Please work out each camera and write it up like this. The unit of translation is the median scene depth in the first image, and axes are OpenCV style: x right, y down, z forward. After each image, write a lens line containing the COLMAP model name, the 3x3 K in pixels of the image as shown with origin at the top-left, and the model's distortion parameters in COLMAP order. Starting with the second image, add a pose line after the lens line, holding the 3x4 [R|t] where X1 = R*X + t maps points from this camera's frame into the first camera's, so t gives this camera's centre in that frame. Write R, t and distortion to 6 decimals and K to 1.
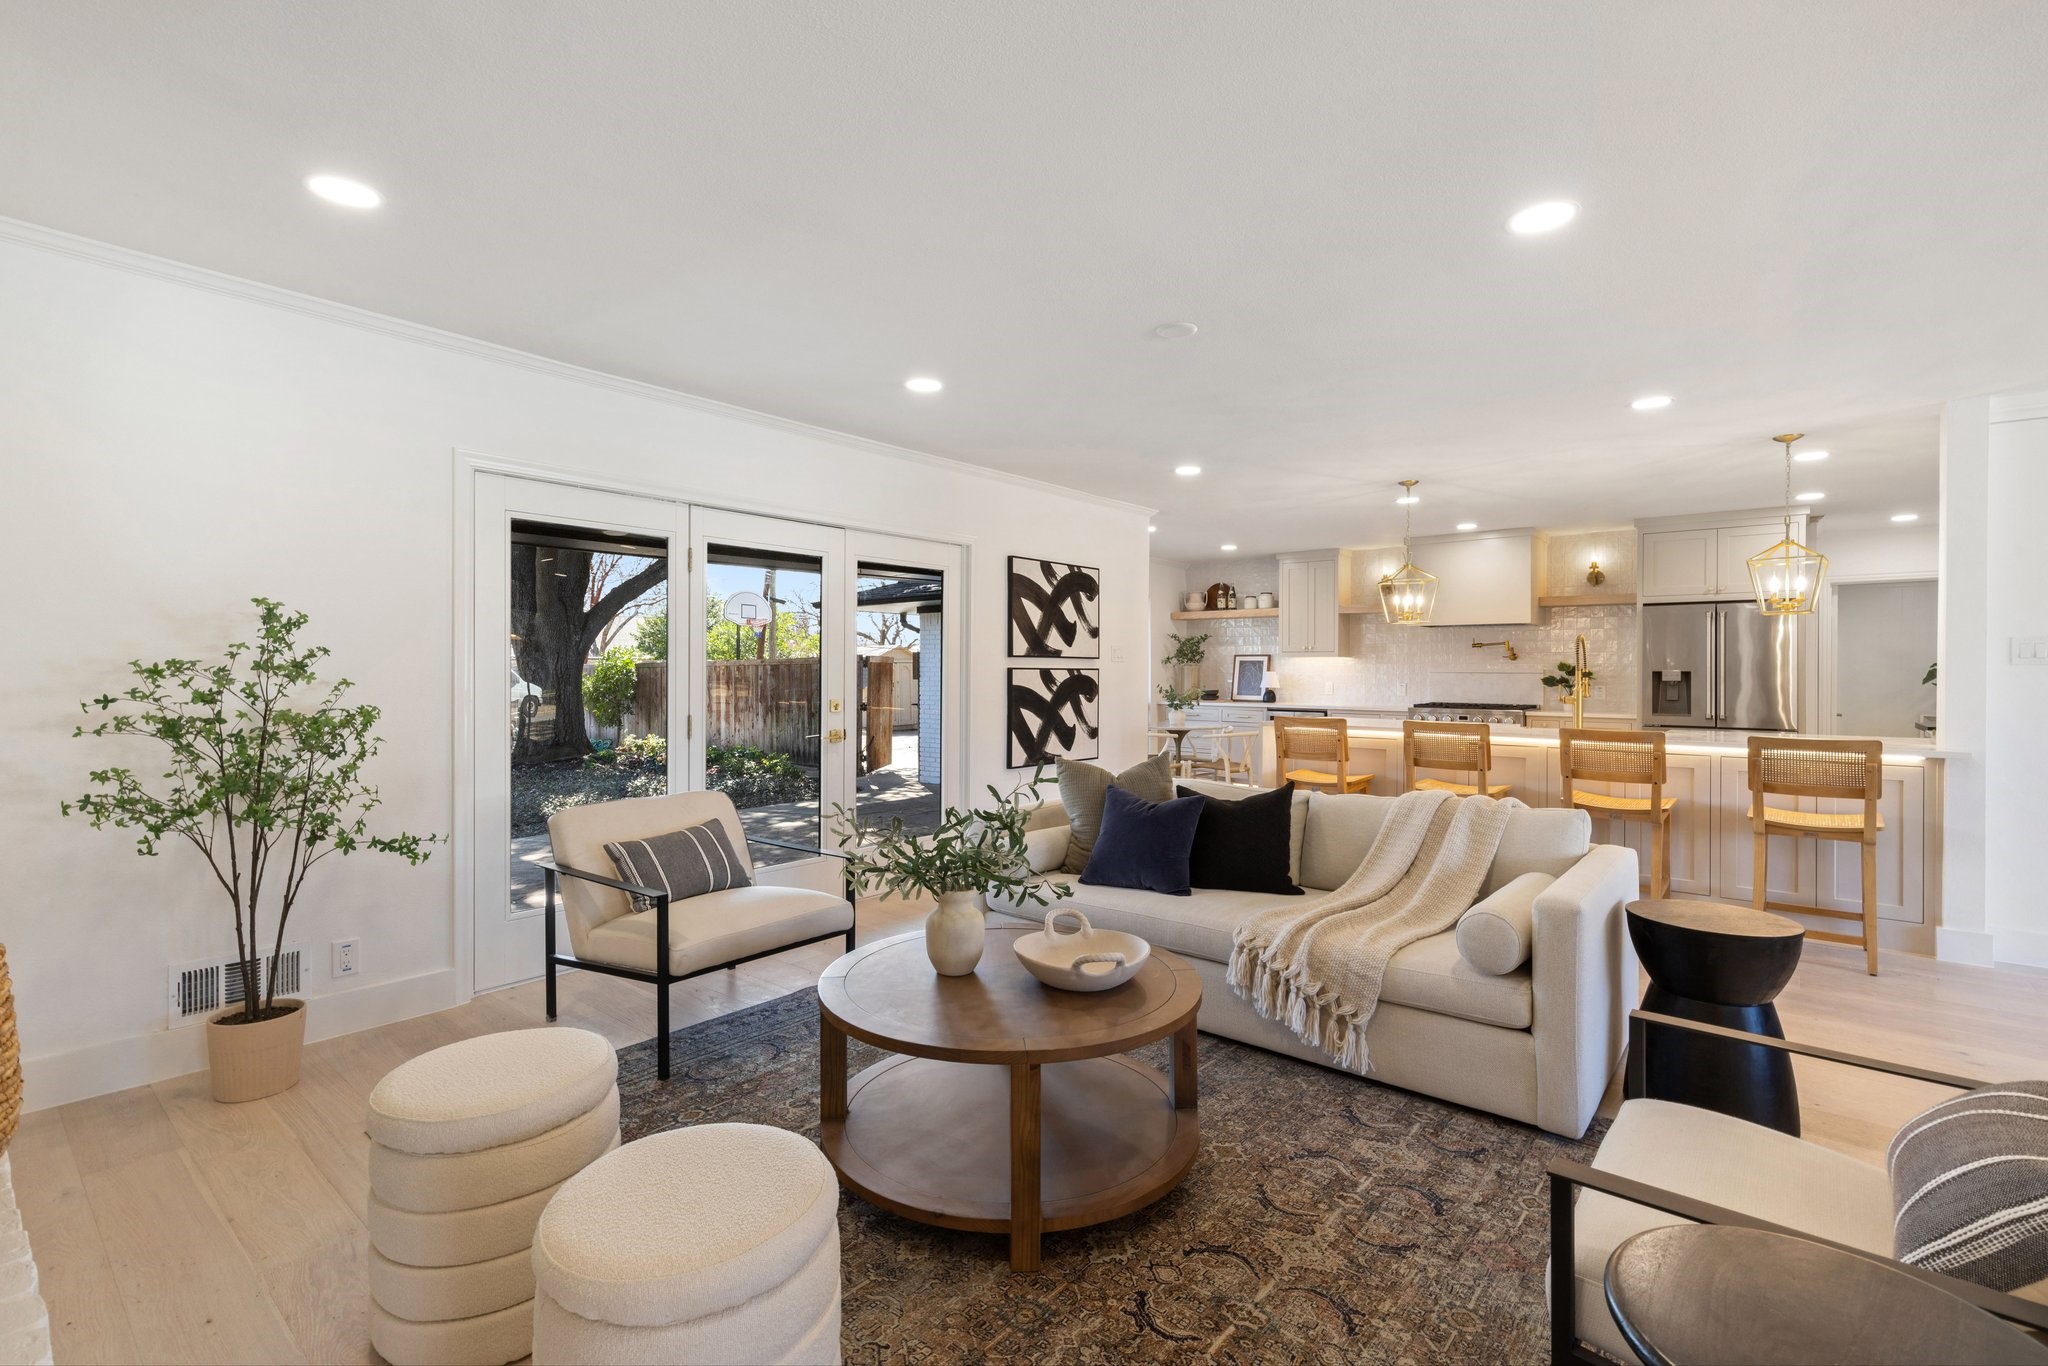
lens RADIAL K [[929.9, 0, 1009.3], [0, 929.9, 657.8], [0, 0, 1]] dist [0.009043, -0.002090]
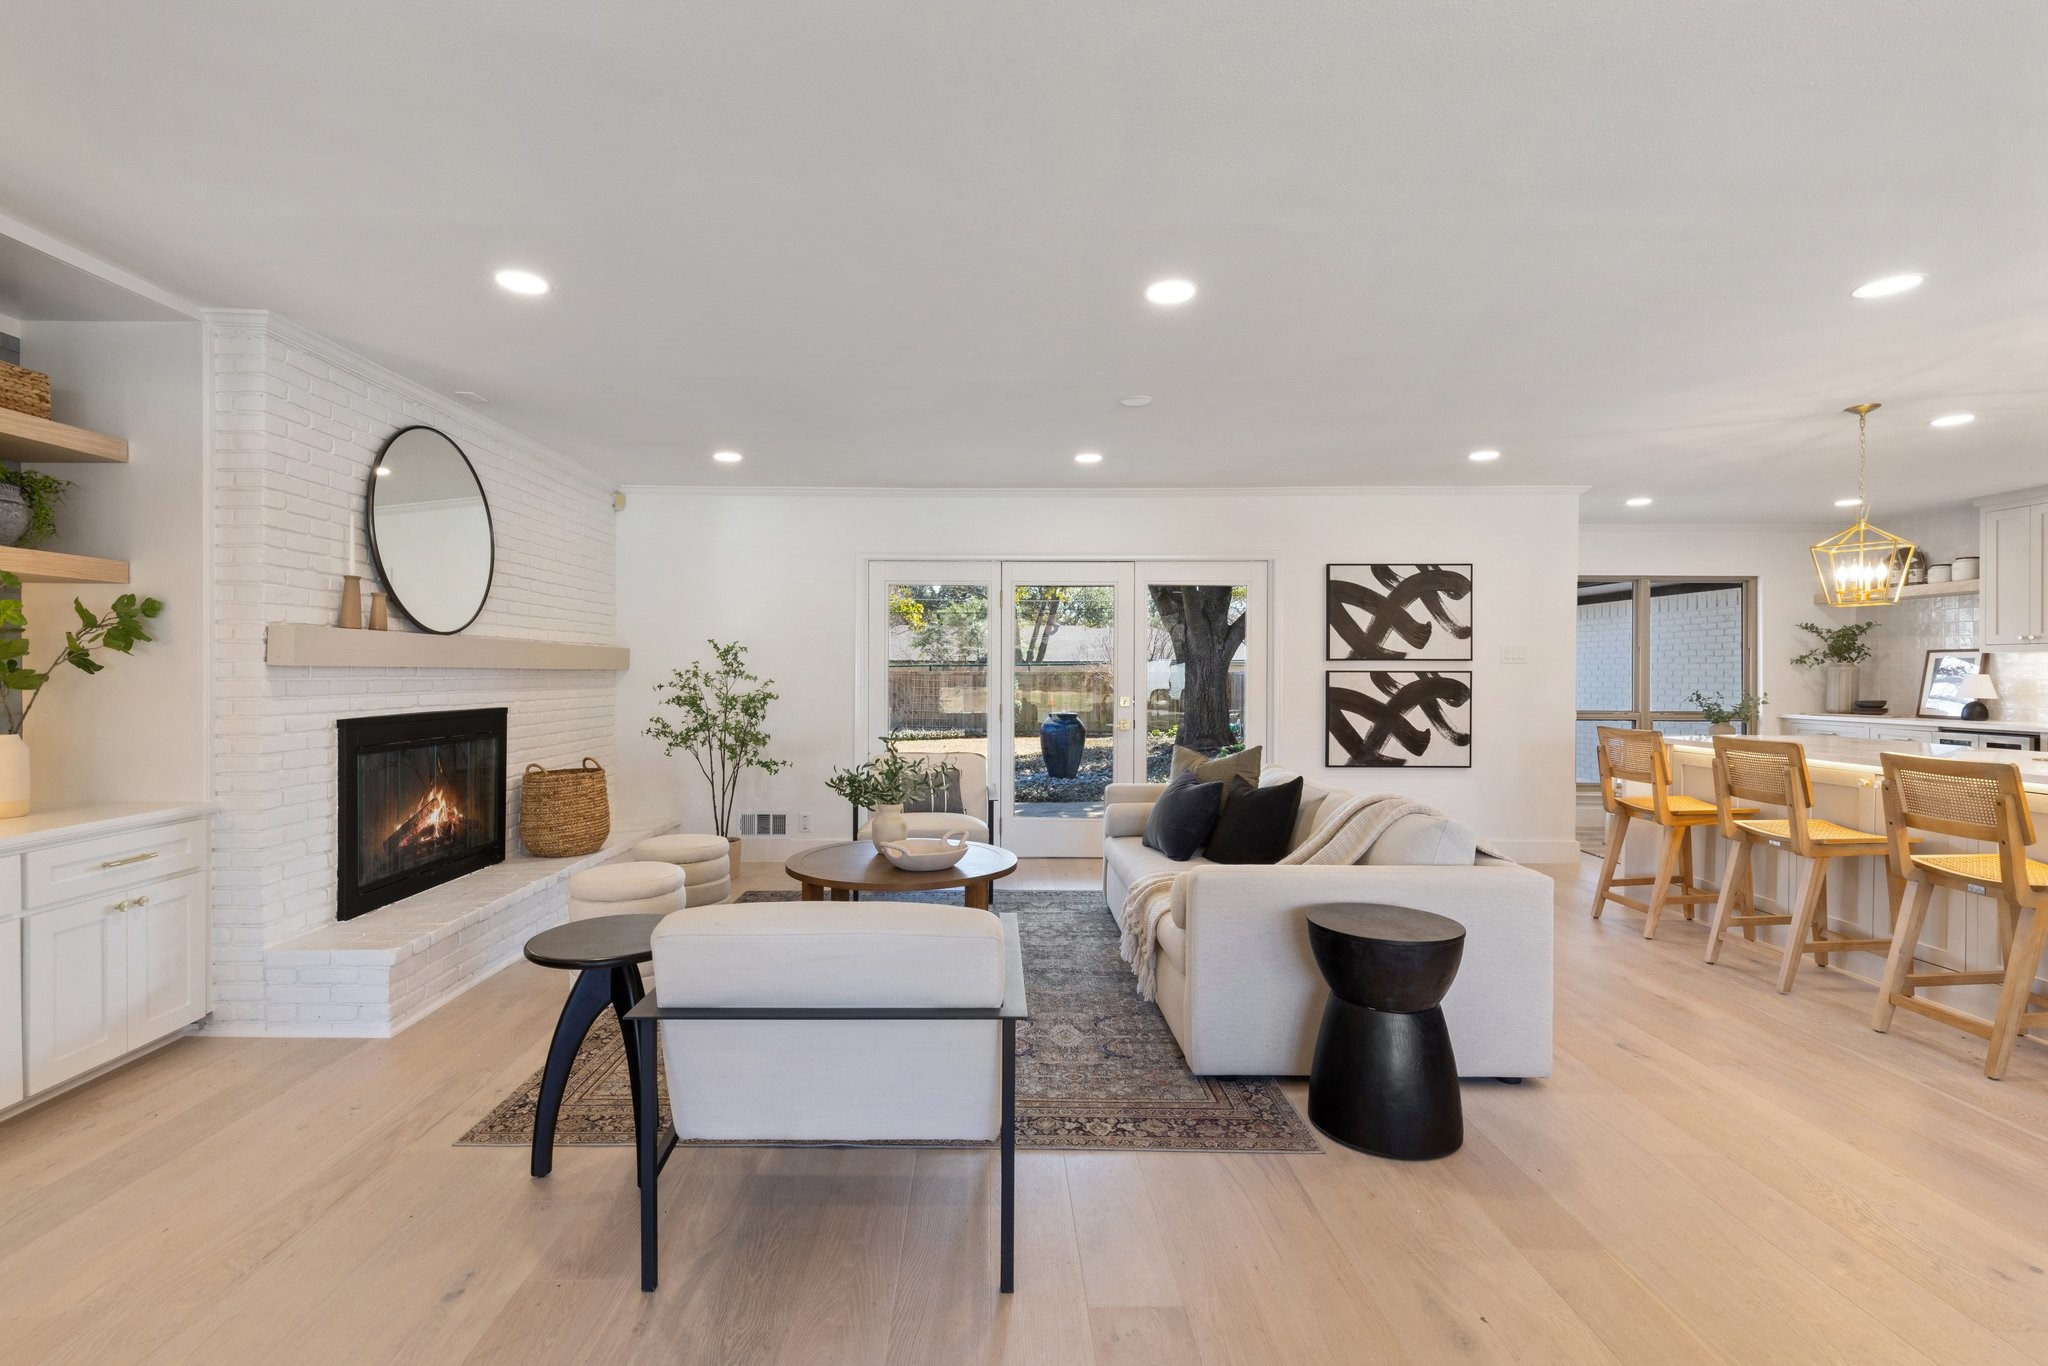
lens RADIAL K [[929.9, 0, 985.2], [0, 929.9, 680.4], [0, 0, 1]] dist [0.009043, -0.002090]
pose [[0.649626, 0.001472, -0.760253, 0.515136], [0.012594, 0.999840, 0.012697, 0.002946], [0.760150, -0.017823, 0.649503, 0.022903]]
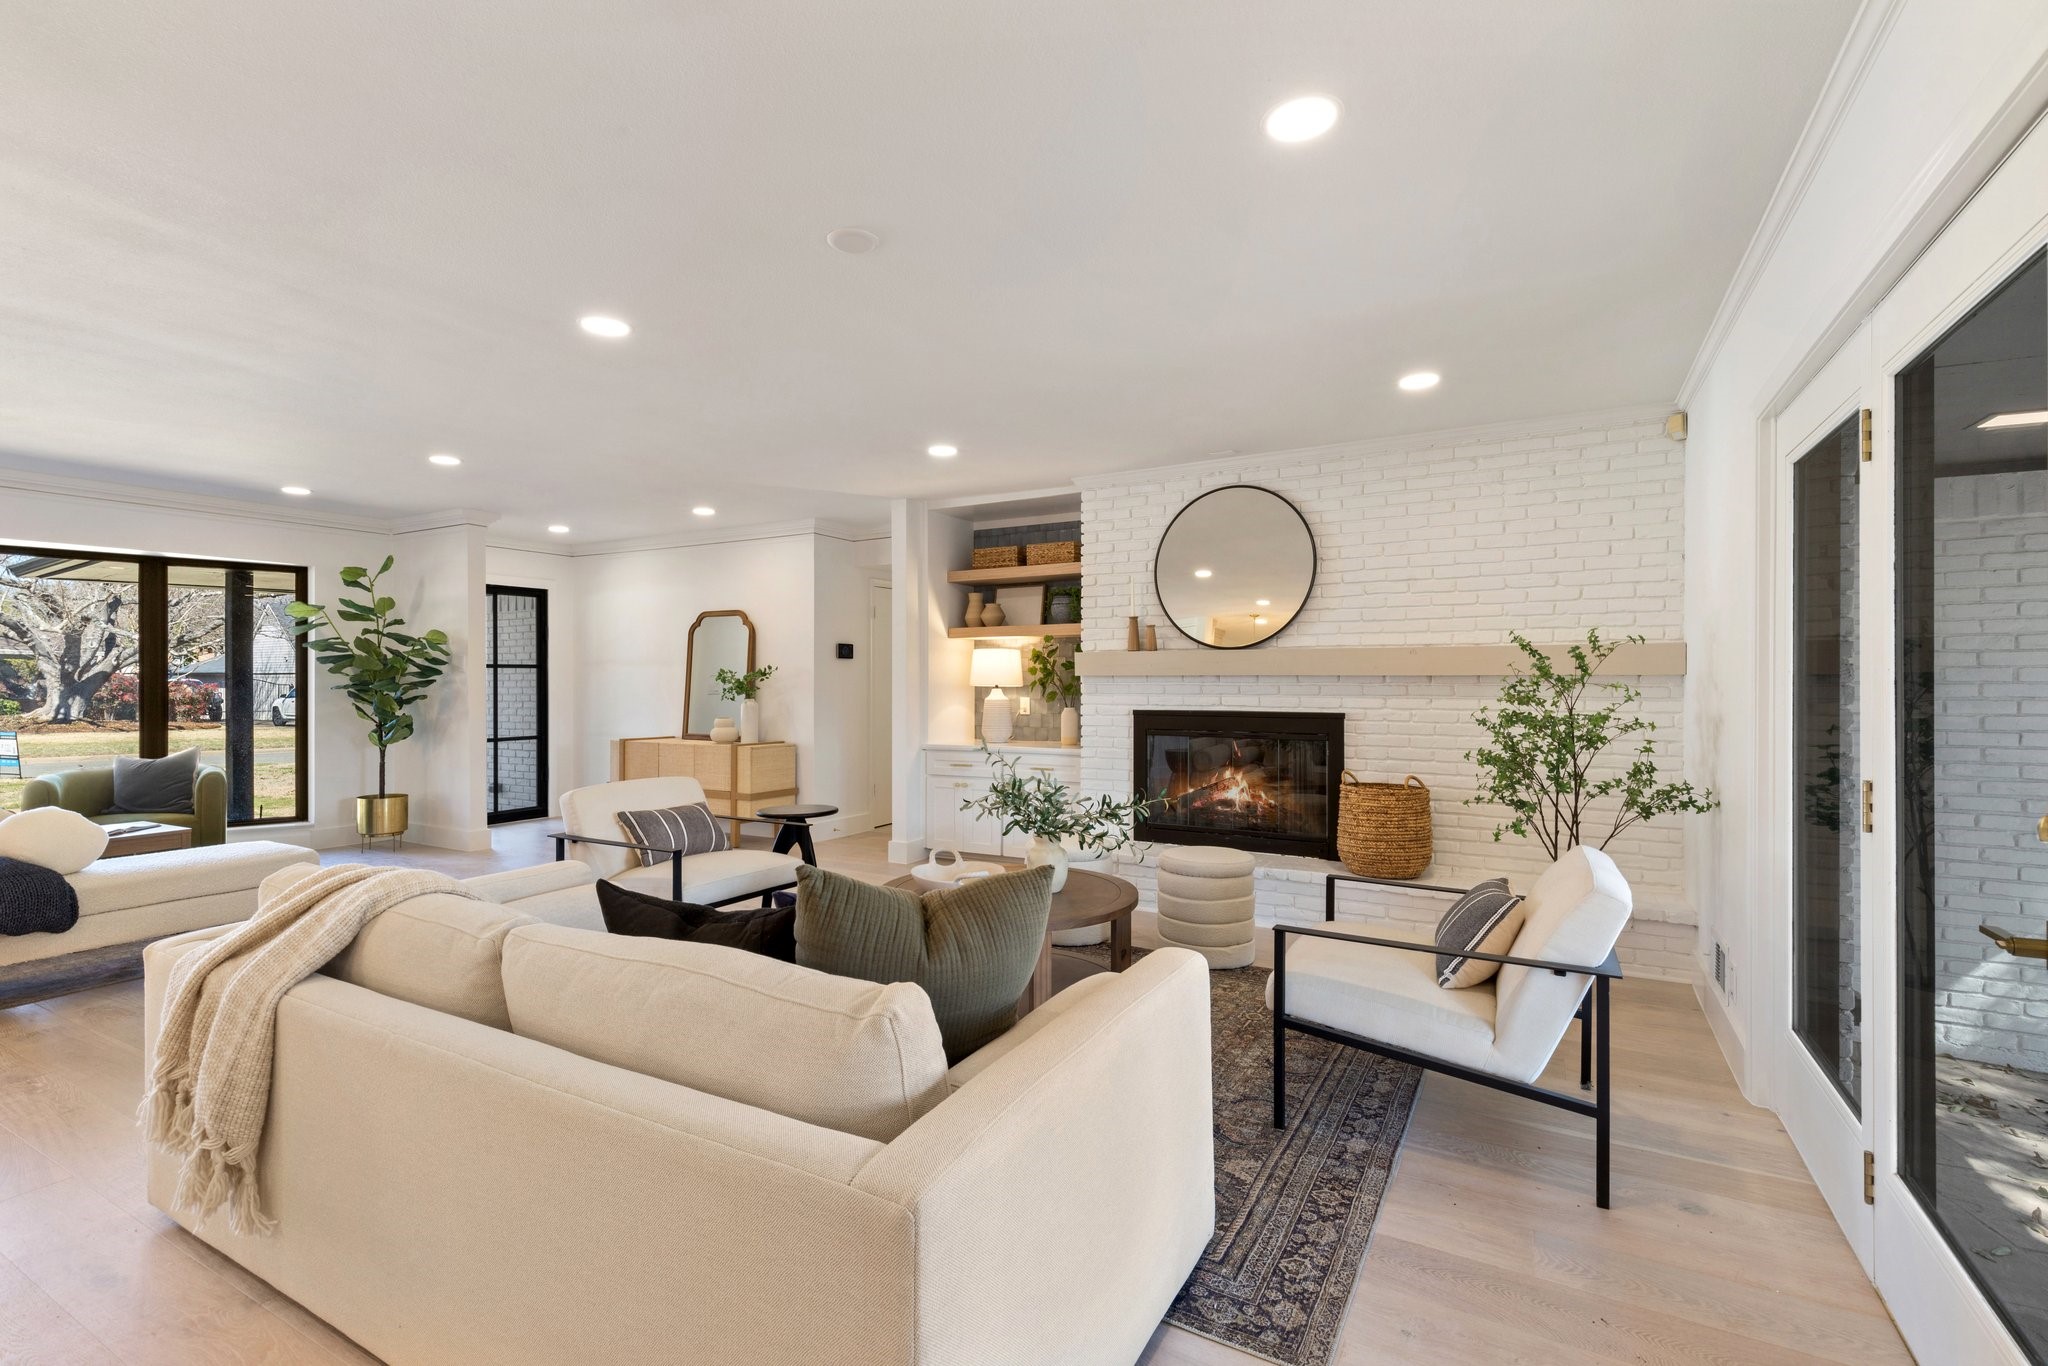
lens RADIAL K [[929.9, 0, 1030.3], [0, 929.9, 681.1], [0, 0, 1]] dist [0.009043, -0.002090]
pose [[-0.979183, -0.003781, -0.202943, 0.103013], [-0.001556, 0.999937, -0.011123, 0.011760], [0.202973, -0.010576, -0.979127, 0.930976]]
